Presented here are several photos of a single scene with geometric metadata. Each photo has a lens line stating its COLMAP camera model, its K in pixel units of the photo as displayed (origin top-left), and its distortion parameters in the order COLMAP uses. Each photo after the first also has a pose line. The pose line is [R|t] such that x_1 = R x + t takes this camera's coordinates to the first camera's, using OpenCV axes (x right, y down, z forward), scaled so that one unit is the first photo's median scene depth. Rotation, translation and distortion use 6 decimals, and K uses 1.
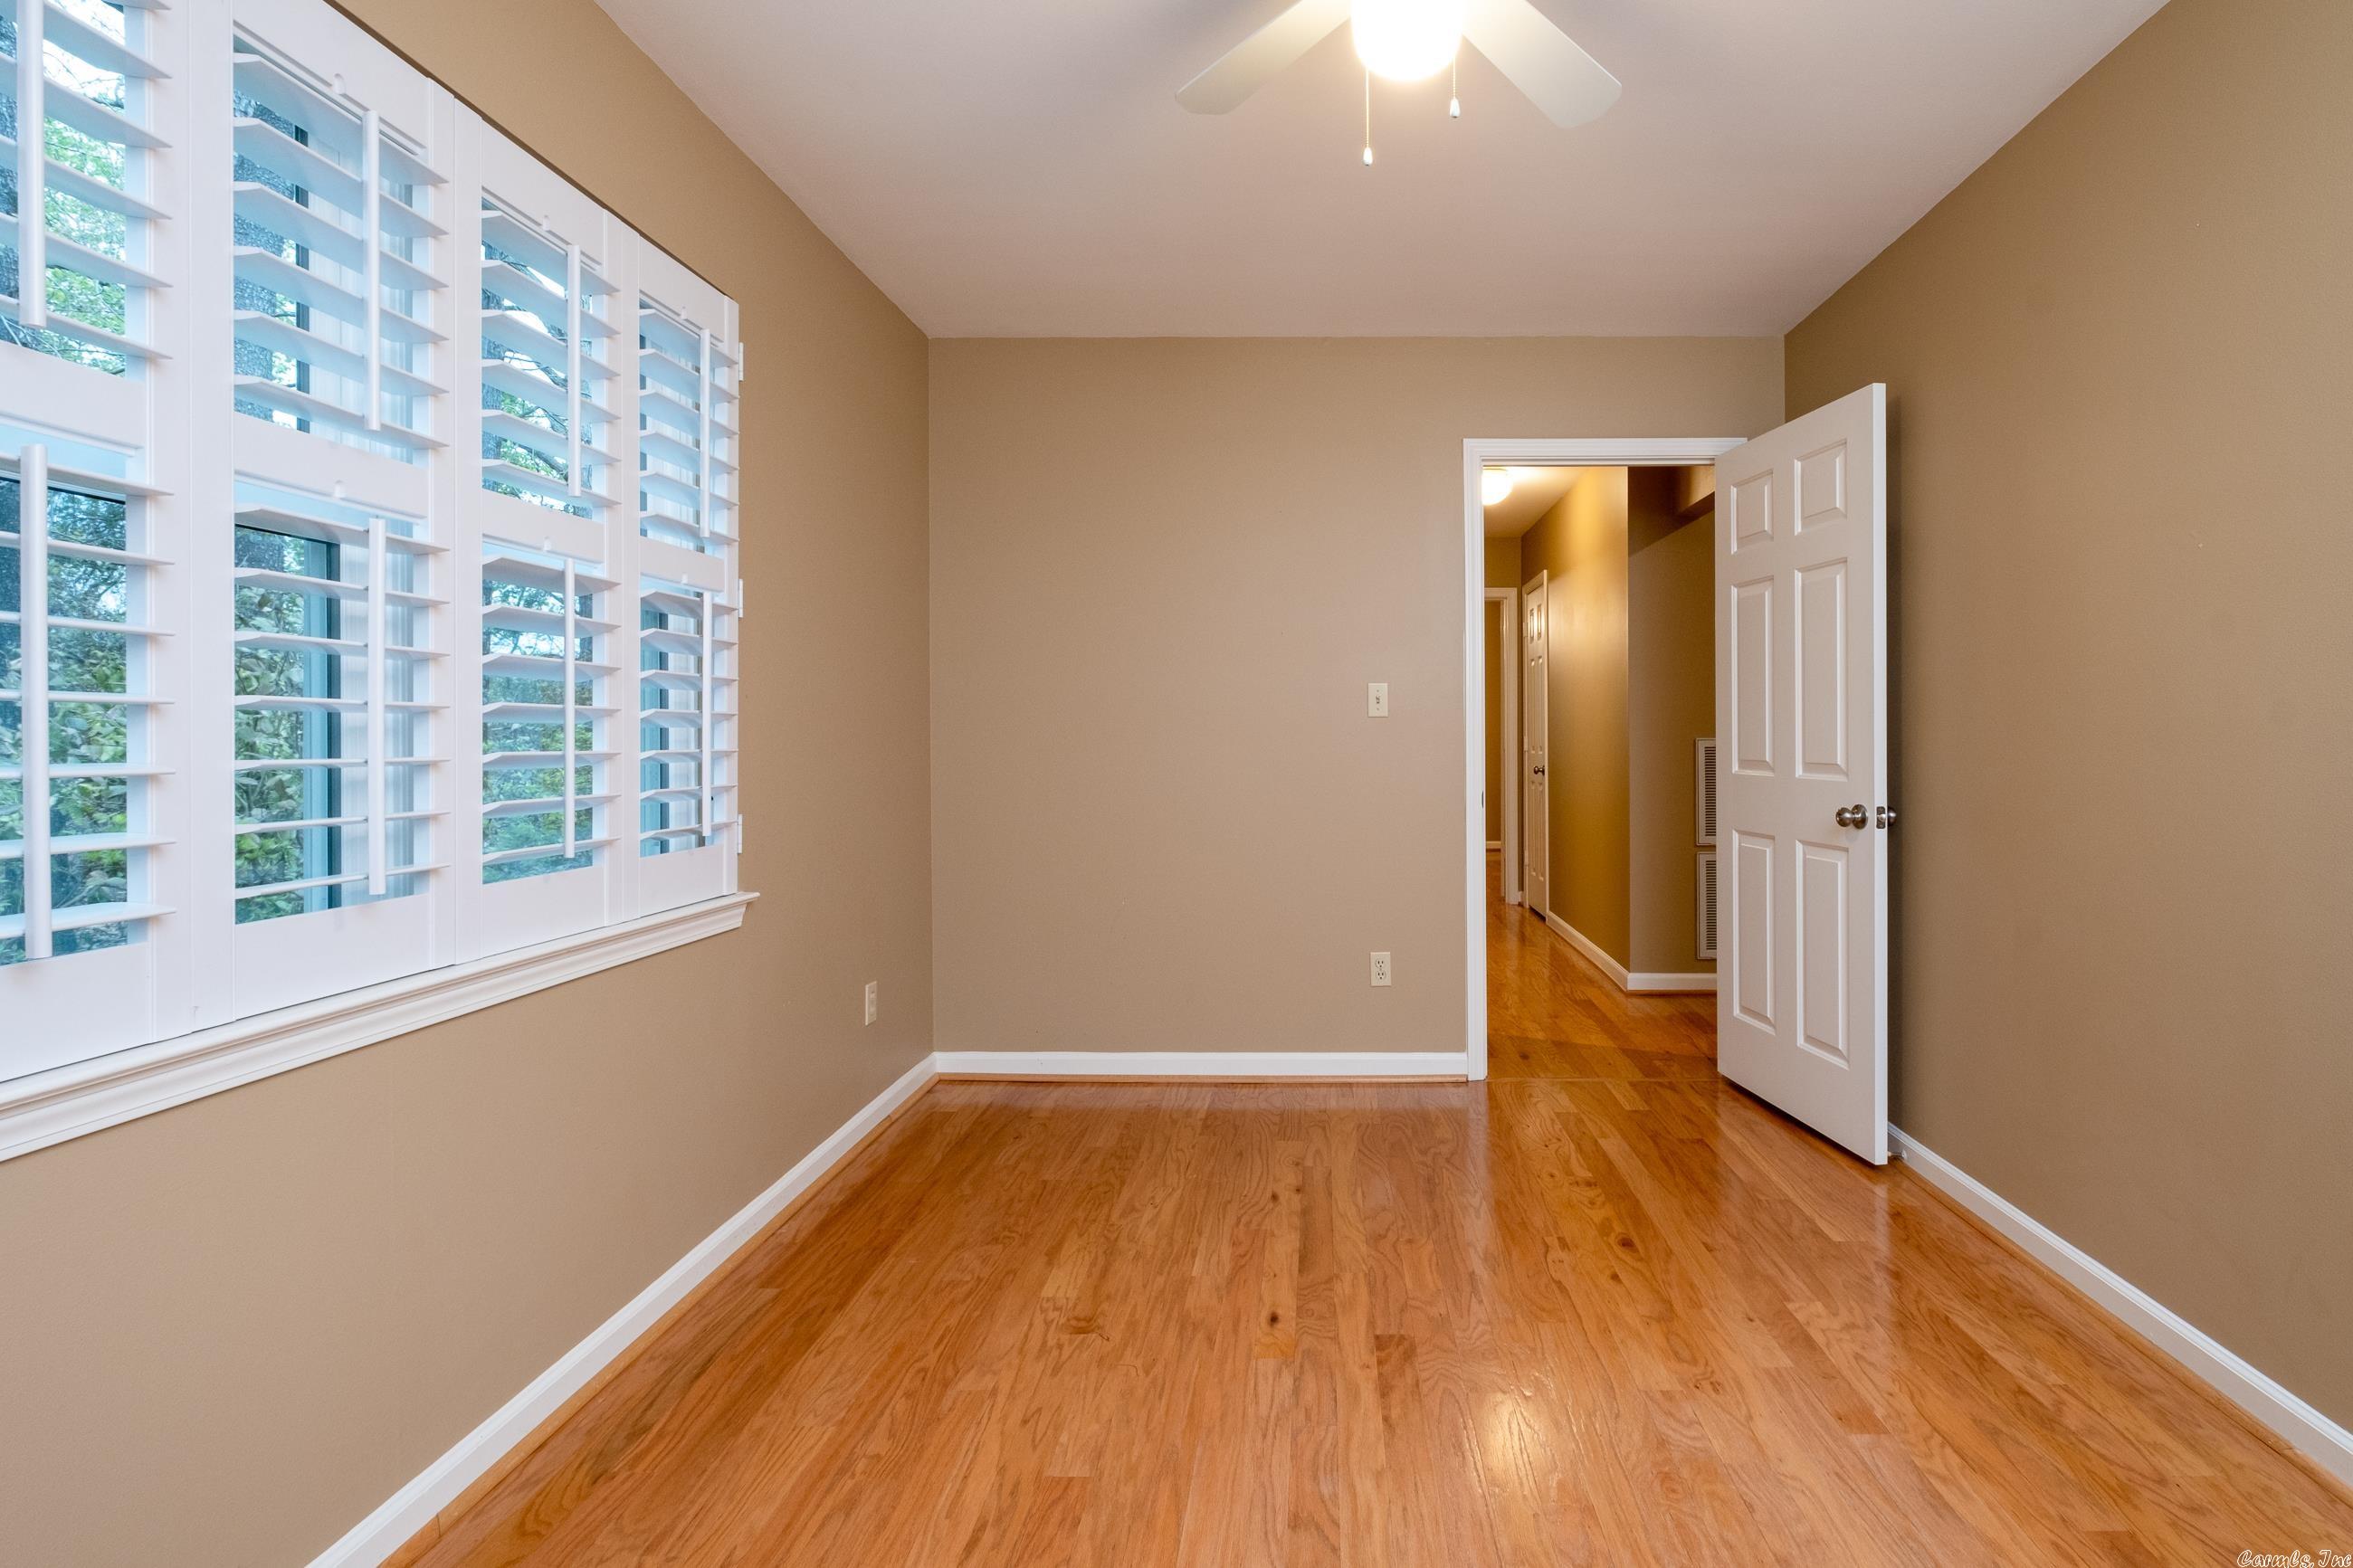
lens RADIAL K [[1085.9, 0, 1201.0], [0, 1085.9, 773.8], [0, 0, 1]] dist [-0.000838, 0.000204]
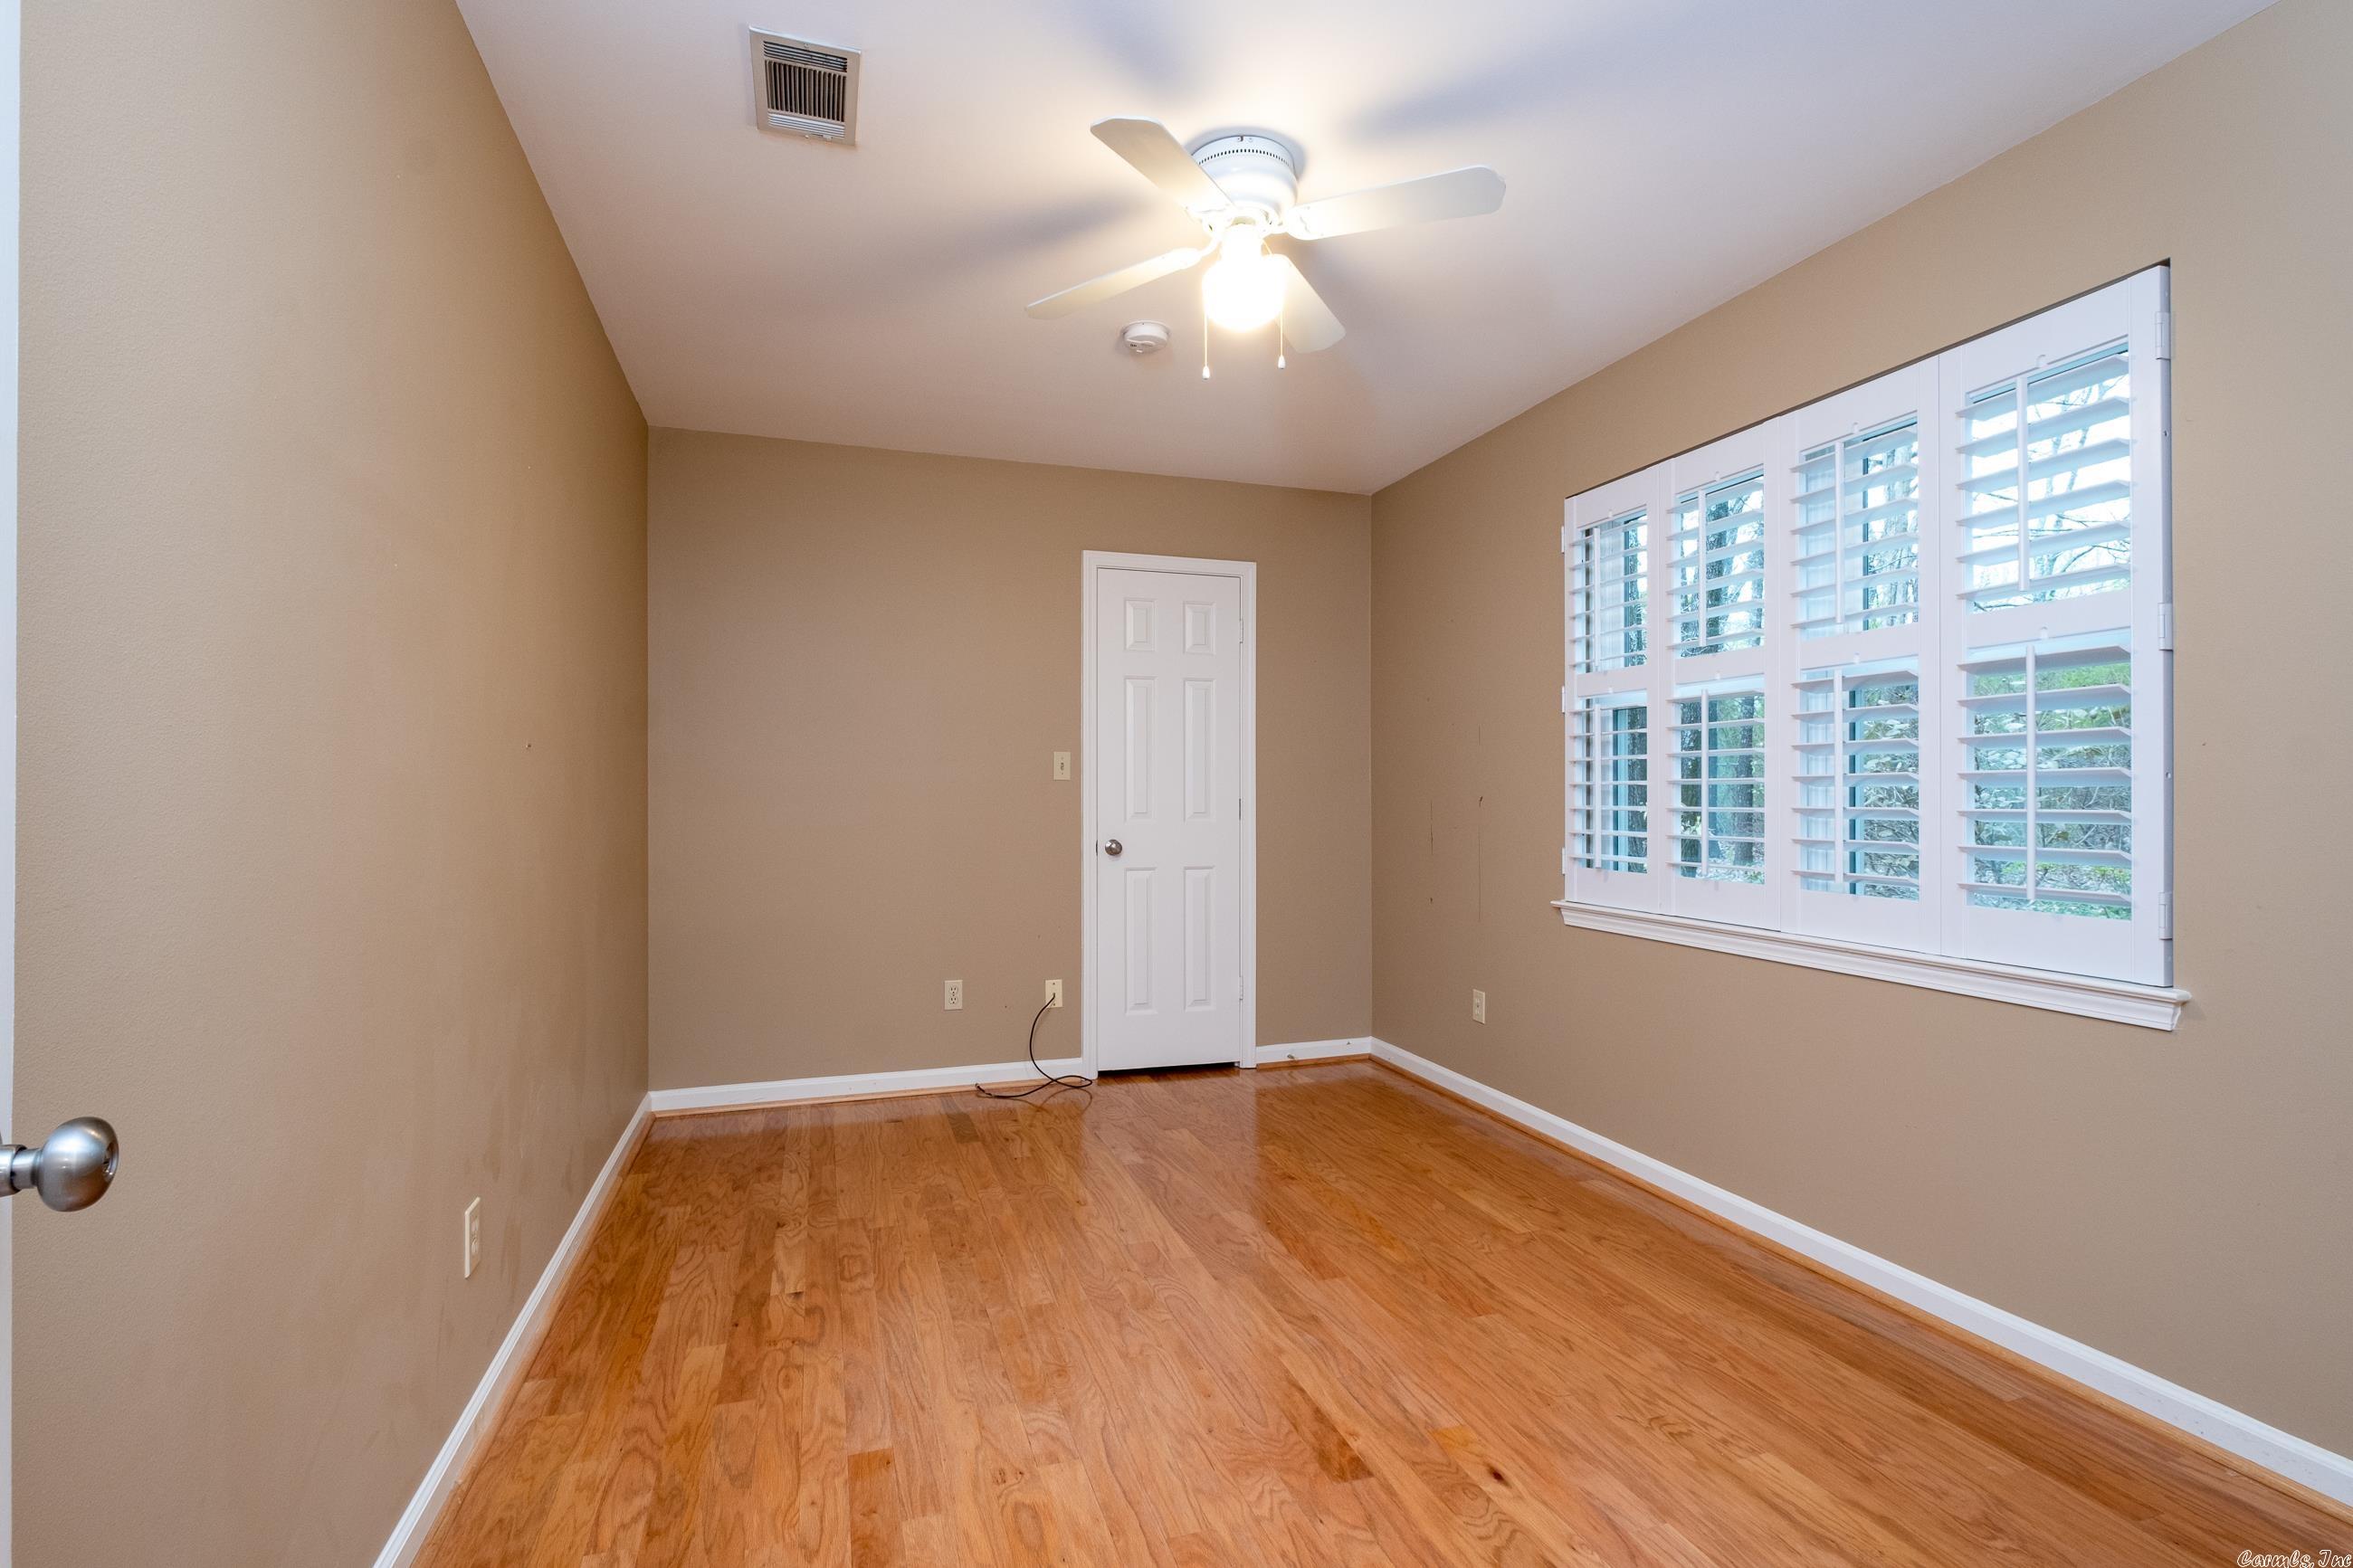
lens RADIAL K [[1141.1, 0, 1176.5], [0, 1141.1, 784.0], [0, 0, 1]] dist [-0.000385, 0.000040]
pose [[-0.910172, -0.003202, -0.414219, 0.712853], [-0.011916, 0.999759, 0.018454, -0.032102], [0.414060, 0.021732, -0.909990, 1.851184]]
